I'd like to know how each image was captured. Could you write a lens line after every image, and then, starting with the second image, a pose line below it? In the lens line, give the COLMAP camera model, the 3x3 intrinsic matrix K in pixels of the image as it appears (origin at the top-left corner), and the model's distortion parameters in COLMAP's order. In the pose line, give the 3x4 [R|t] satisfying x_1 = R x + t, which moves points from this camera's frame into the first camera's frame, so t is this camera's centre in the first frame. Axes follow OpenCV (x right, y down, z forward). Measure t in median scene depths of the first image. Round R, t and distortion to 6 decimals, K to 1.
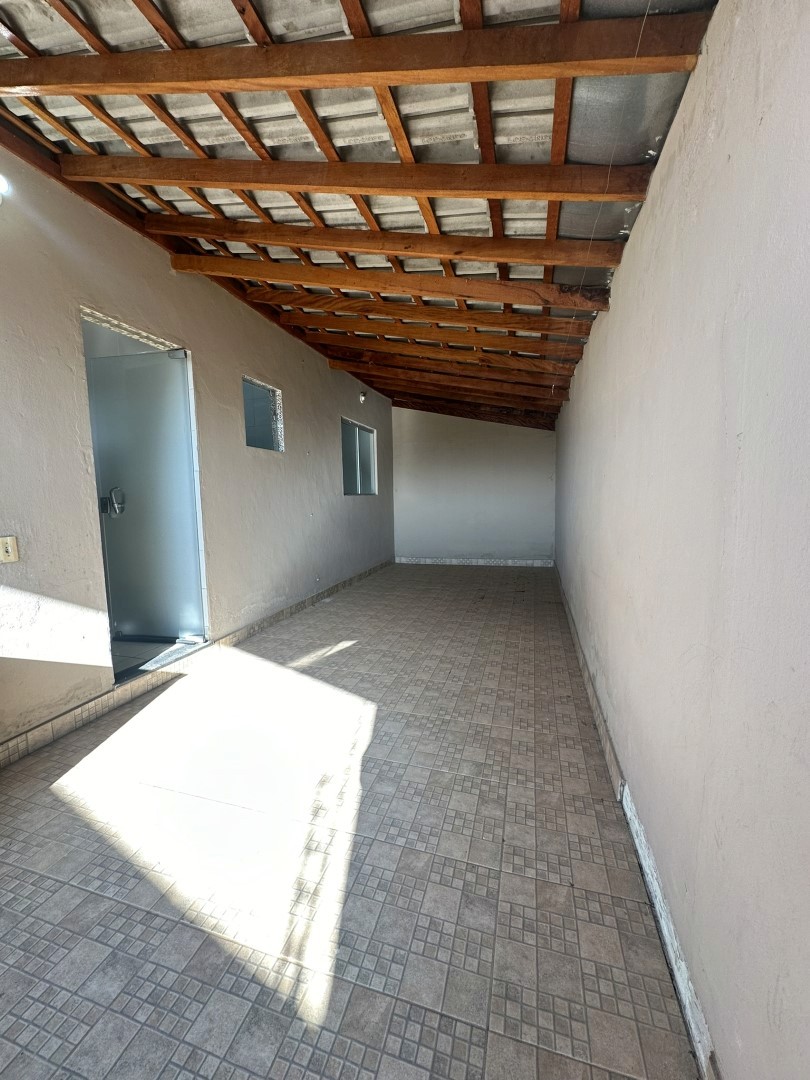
lens RADIAL K [[428.7, 0, 402.5], [0, 428.7, 541.3], [0, 0, 1]] dist [0.001330, 0.000106]
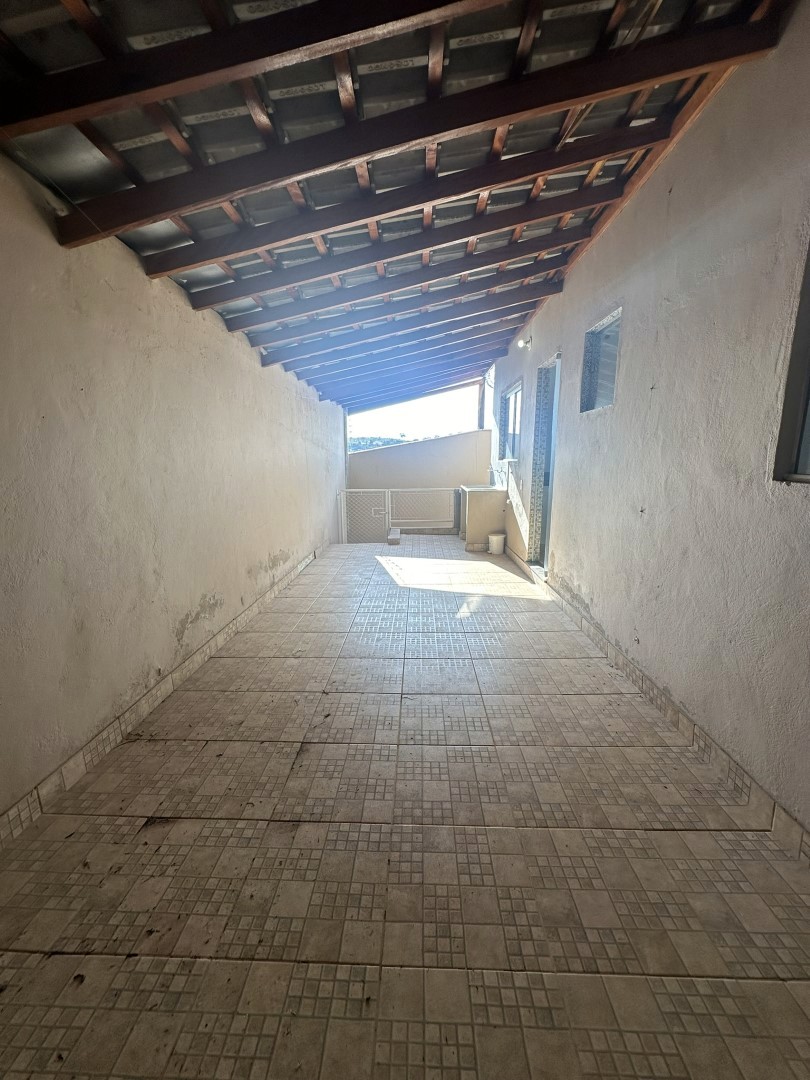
lens RADIAL K [[428.7, 0, 403.9], [0, 428.7, 542.3], [0, 0, 1]] dist [0.001330, 0.000106]
pose [[-0.961479, -0.075064, -0.264430, 0.391423], [-0.152121, 0.946553, 0.284422, -0.131158], [0.228947, 0.313692, -0.921510, 1.304557]]
